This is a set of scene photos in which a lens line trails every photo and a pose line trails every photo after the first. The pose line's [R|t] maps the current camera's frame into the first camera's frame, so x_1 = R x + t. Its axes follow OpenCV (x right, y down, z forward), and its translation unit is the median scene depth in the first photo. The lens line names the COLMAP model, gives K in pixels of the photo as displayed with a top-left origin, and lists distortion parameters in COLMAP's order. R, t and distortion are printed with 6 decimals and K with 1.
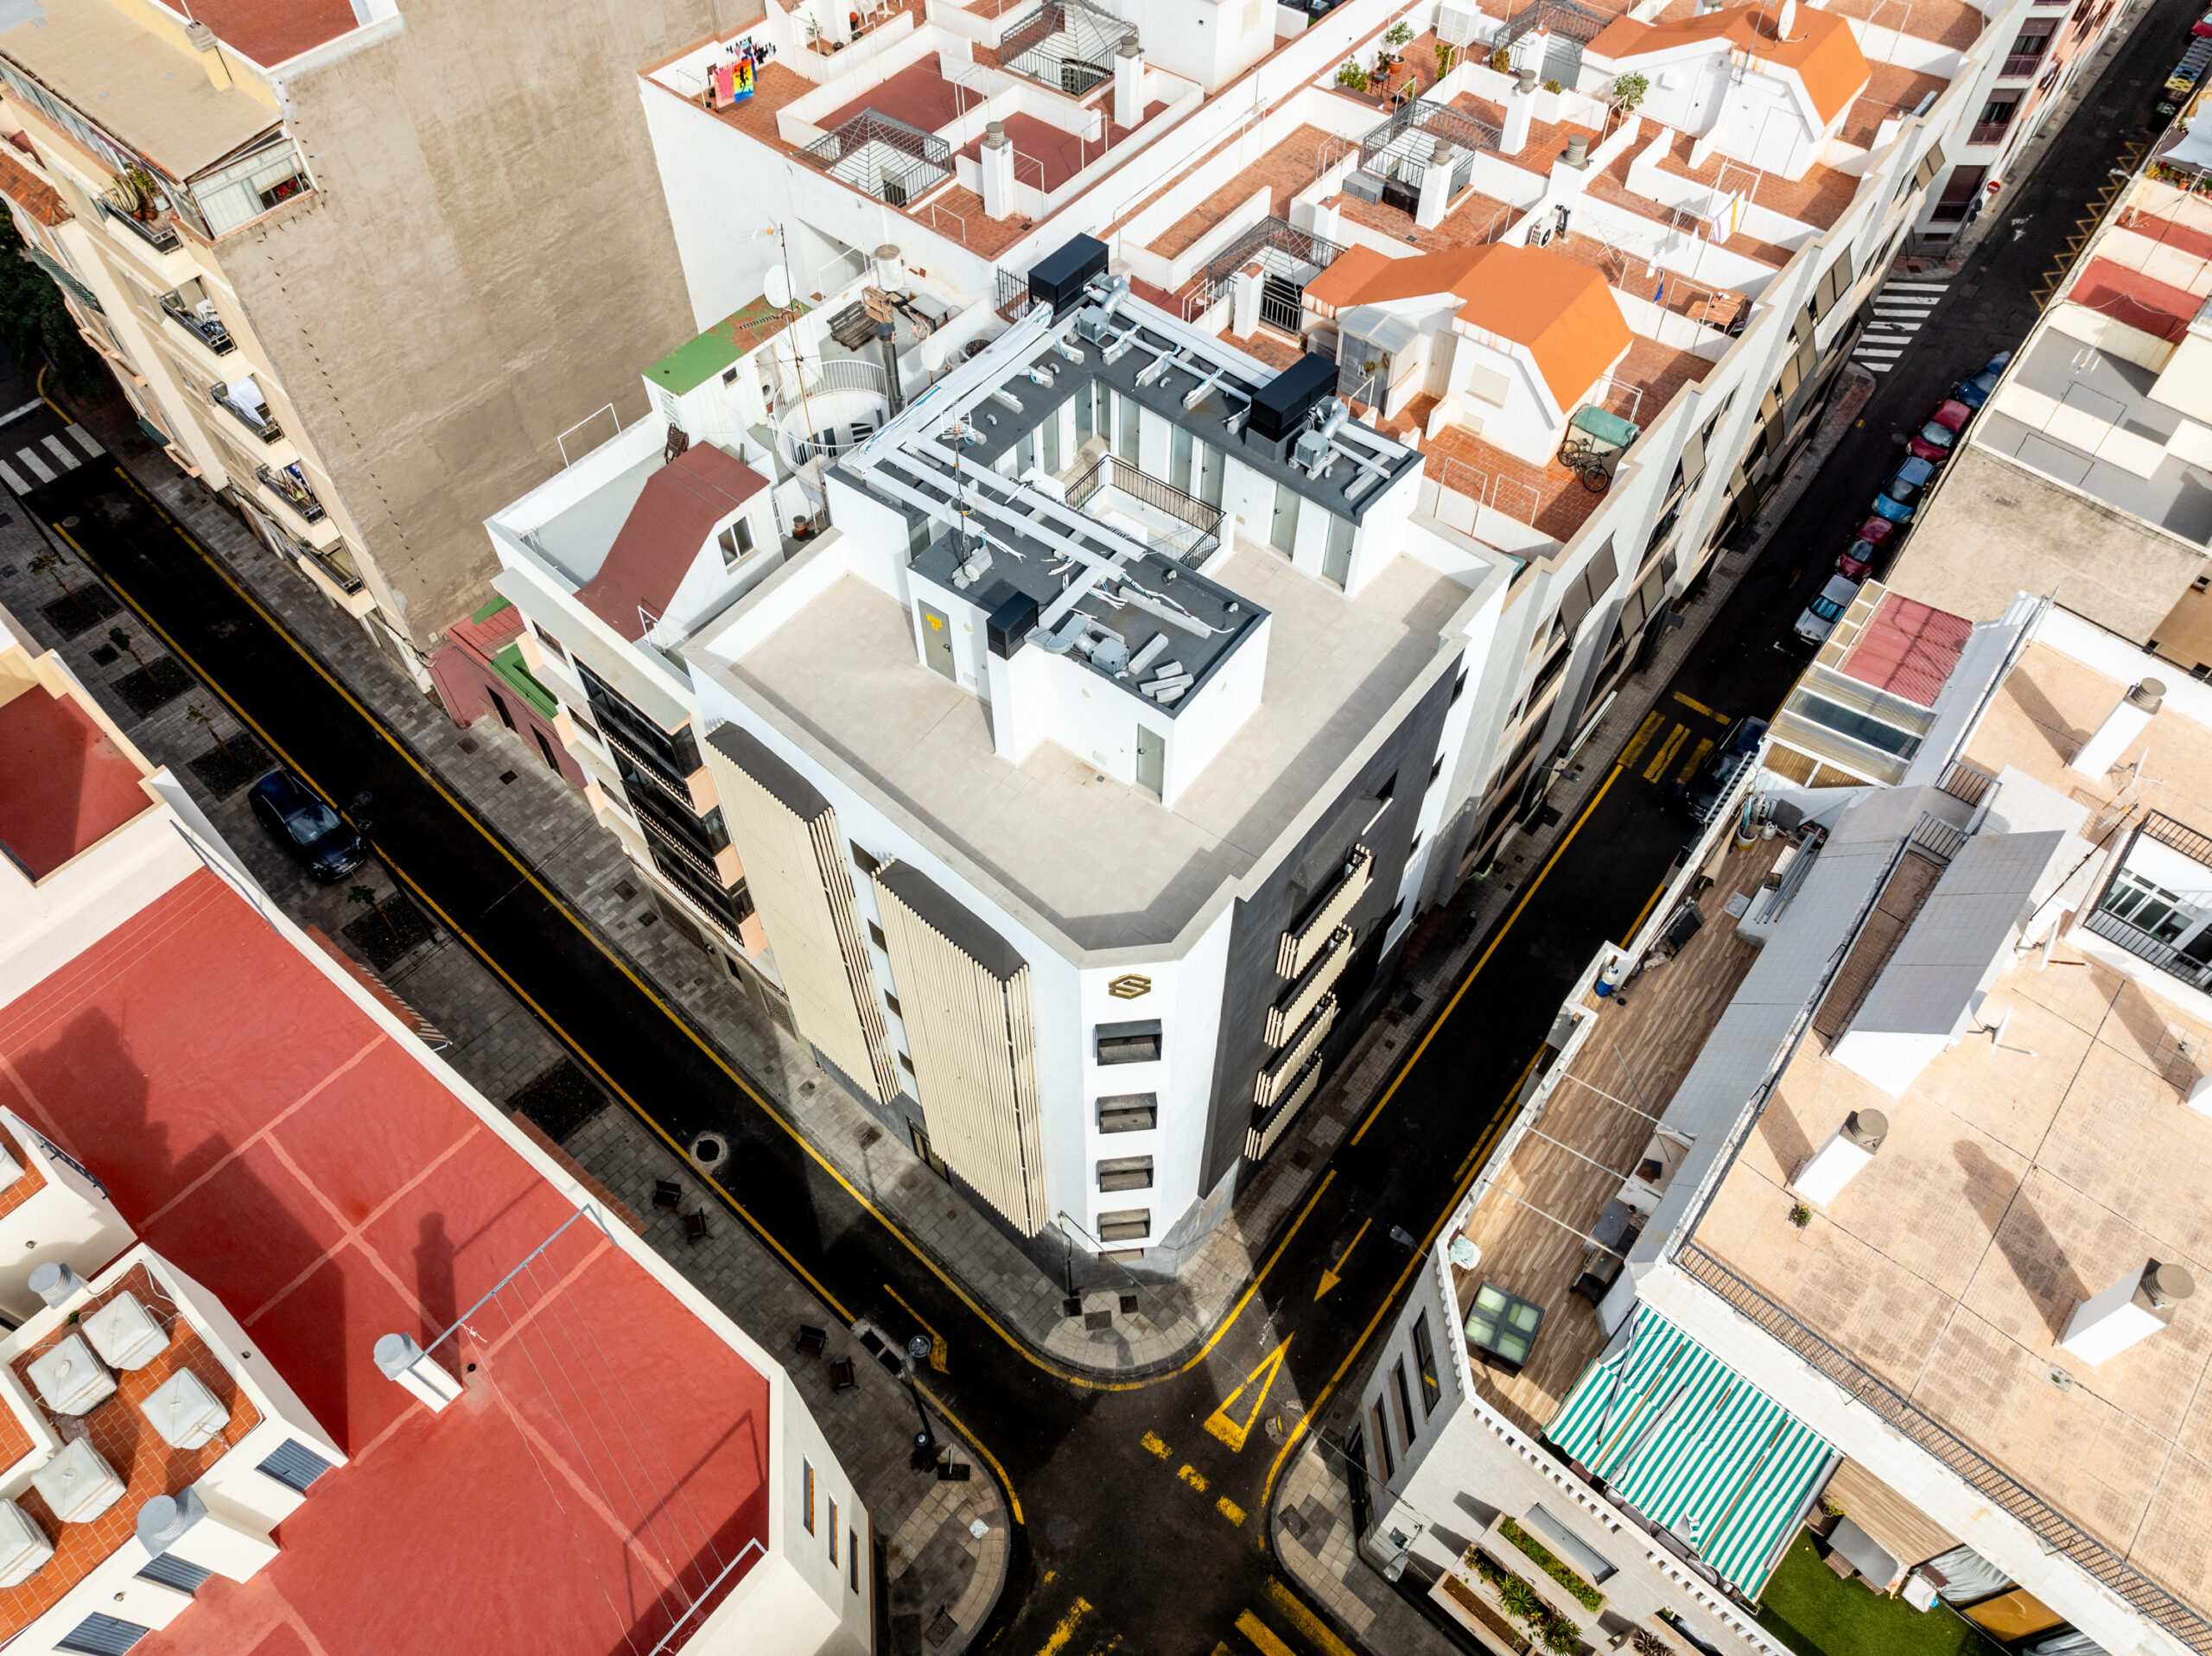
lens RADIAL K [[1558.6, 0, 1105.2], [0, 1558.6, 836.4], [0, 0, 1]] dist [-0.035046, -0.007306]
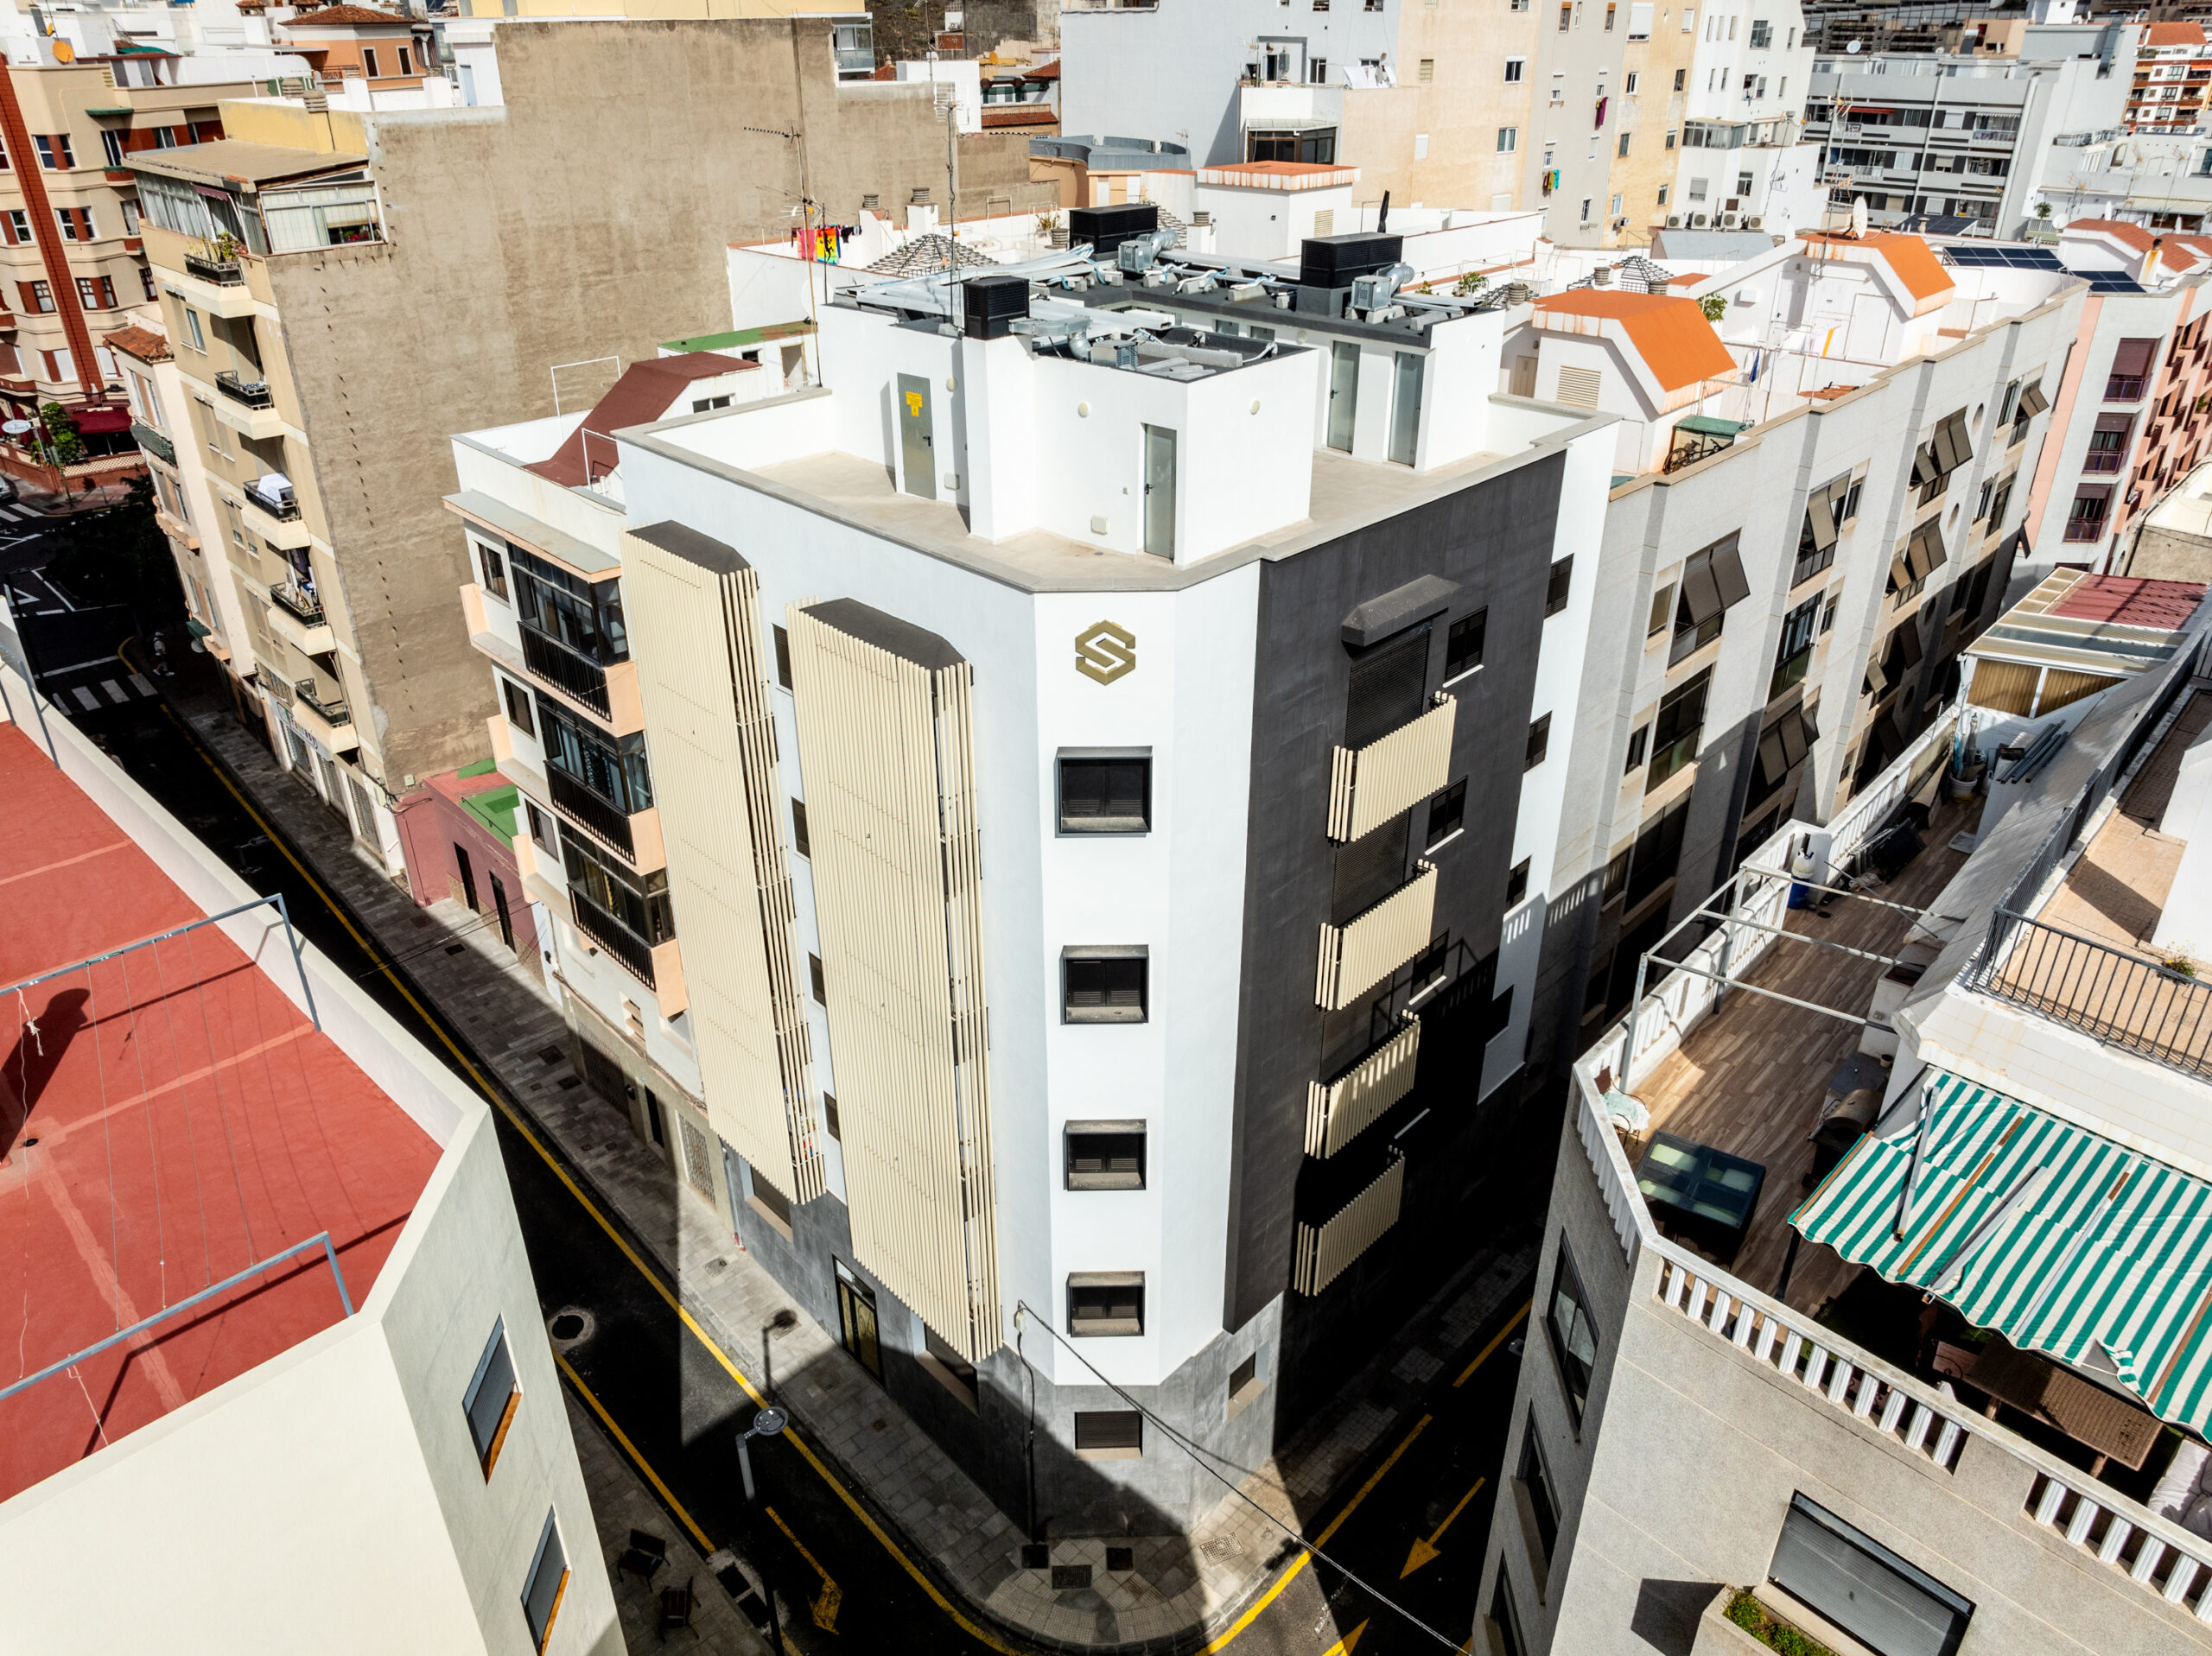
lens RADIAL K [[1559.9, 0, 1106.1], [0, 1559.9, 835.4], [0, 0, 1]] dist [-0.044636, 0.007598]
pose [[0.996313, 0.038843, -0.076491, 0.048369], [-0.068756, 0.894779, -0.441183, 0.317875], [0.051305, 0.444816, 0.894151, 0.269098]]
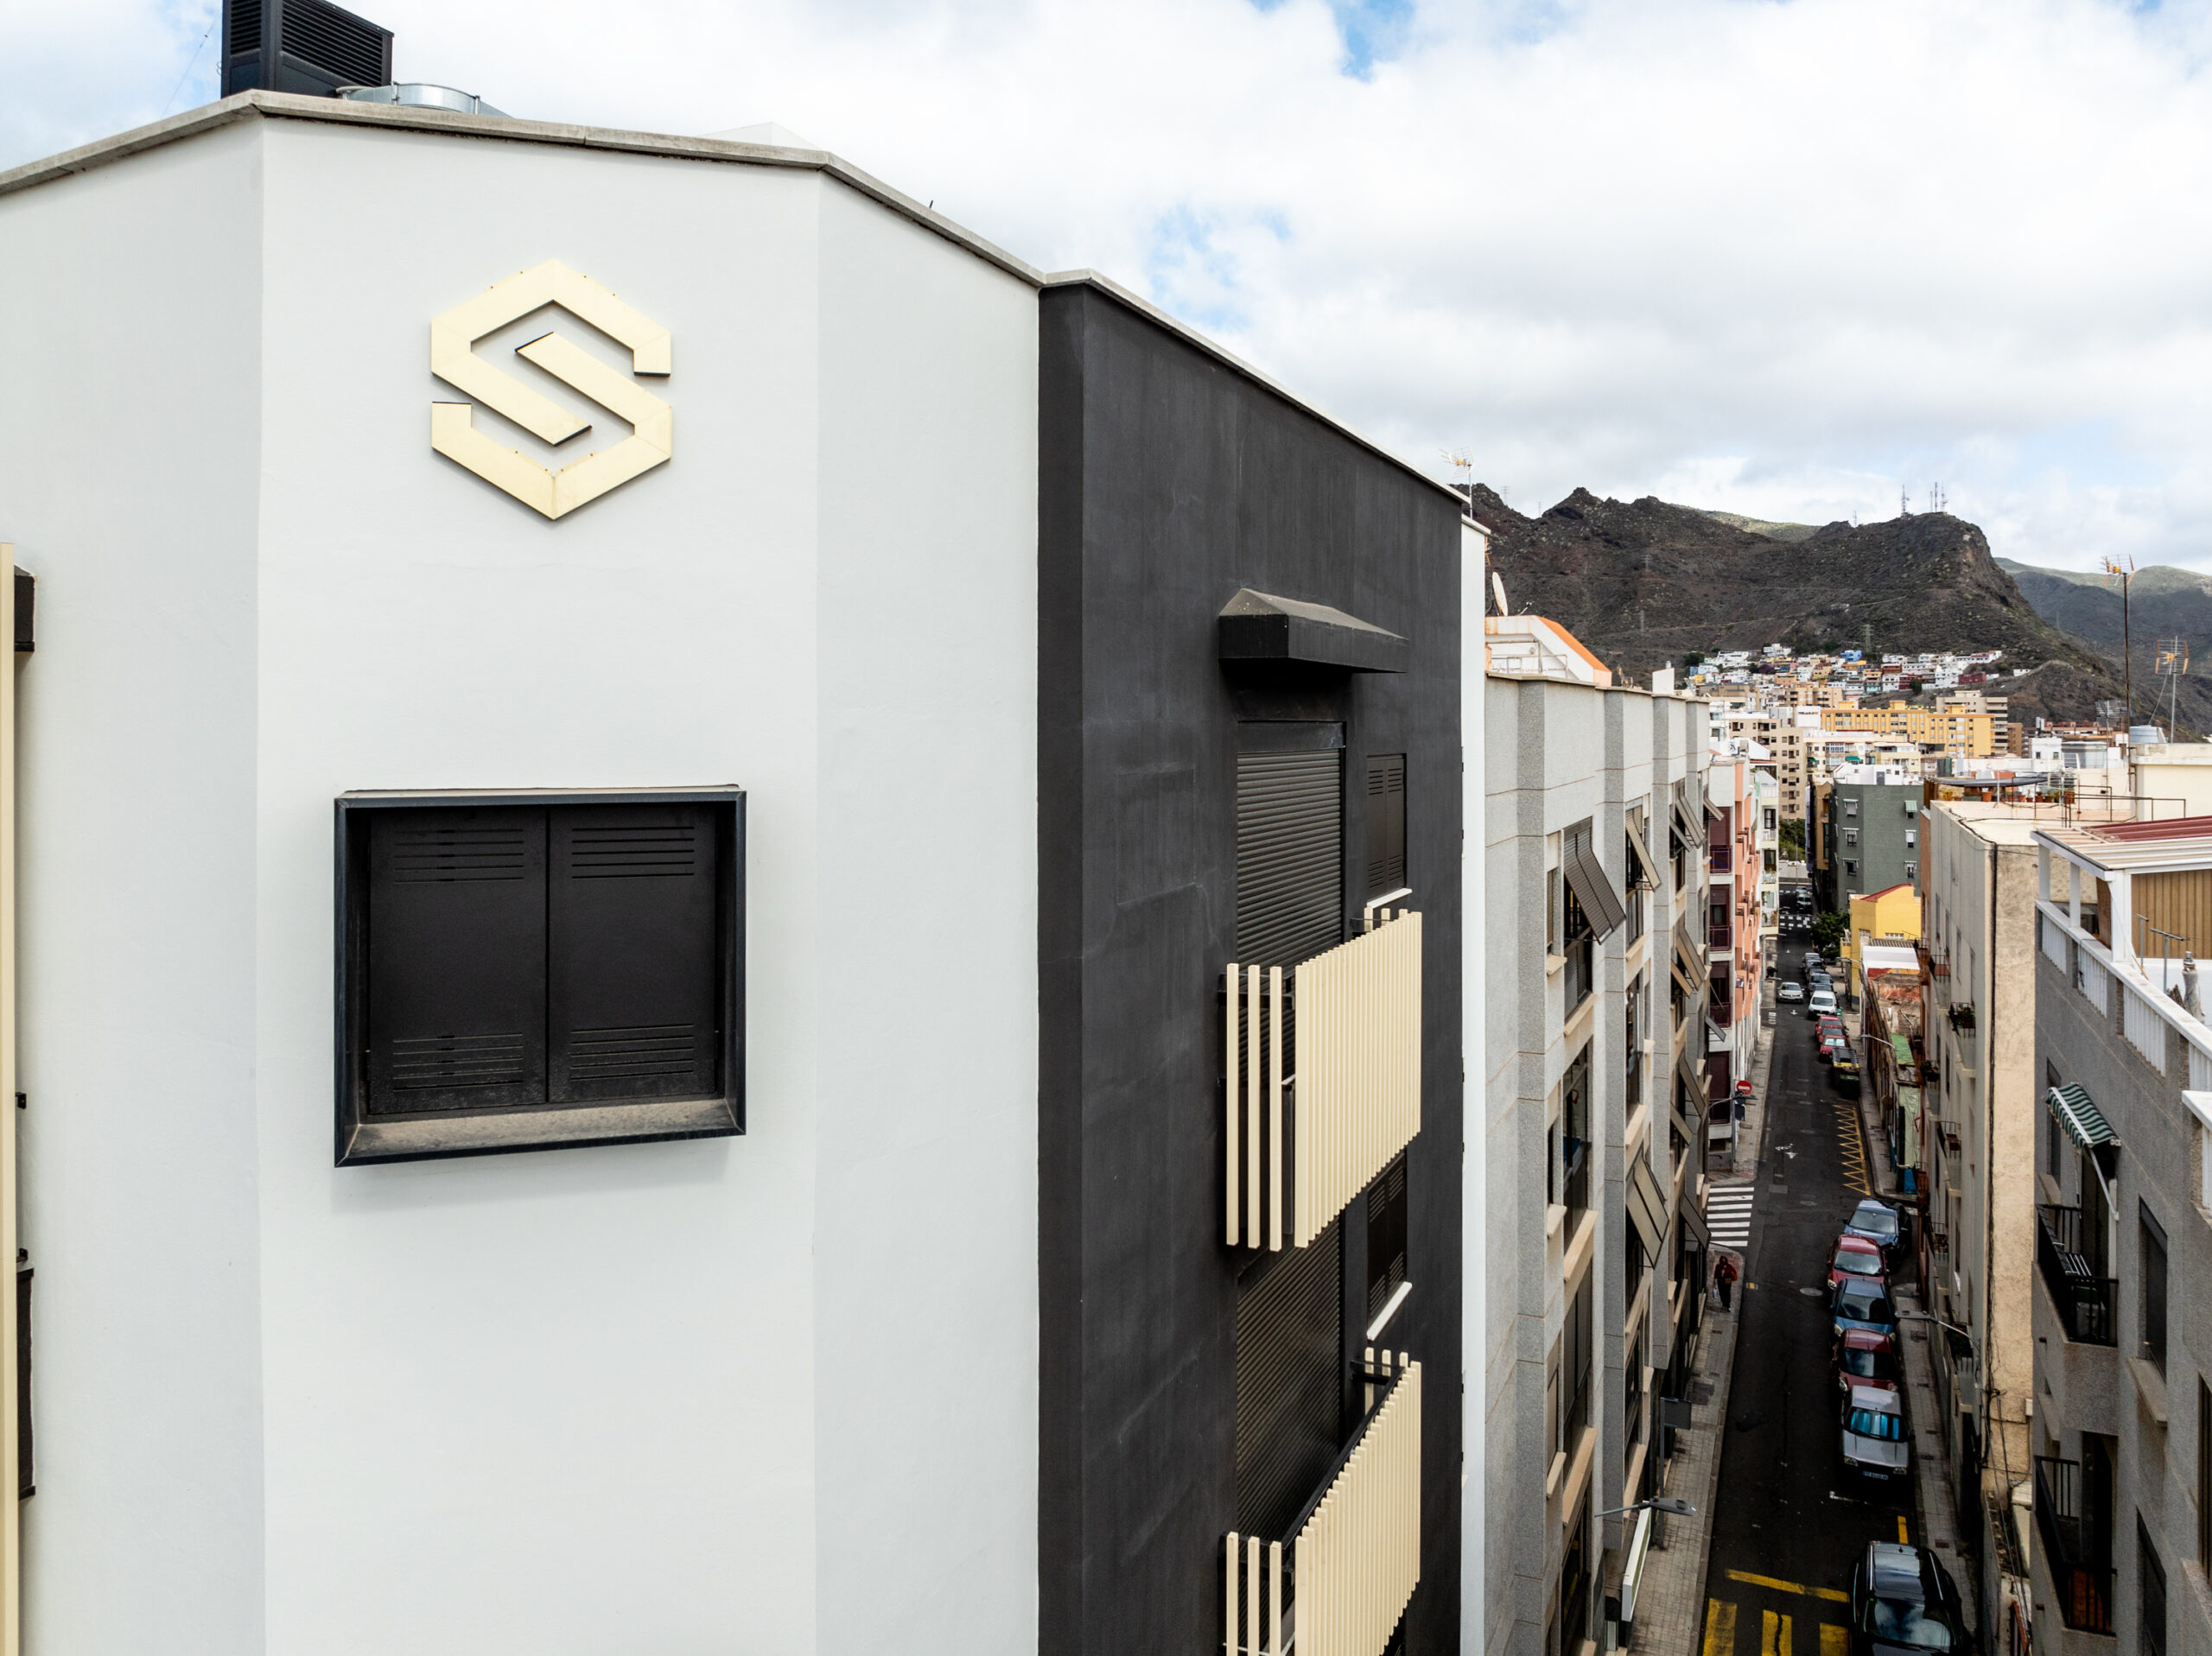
lens RADIAL K [[1609.1, 0, 1116.5], [0, 1609.1, 703.2], [0, 0, 1]] dist [-0.031102, -0.006250]
pose [[0.971645, 0.002378, 0.236432, 0.023753], [0.192594, 0.572116, -0.797240, 0.186100], [-0.137162, 0.820170, 0.555435, 0.604858]]
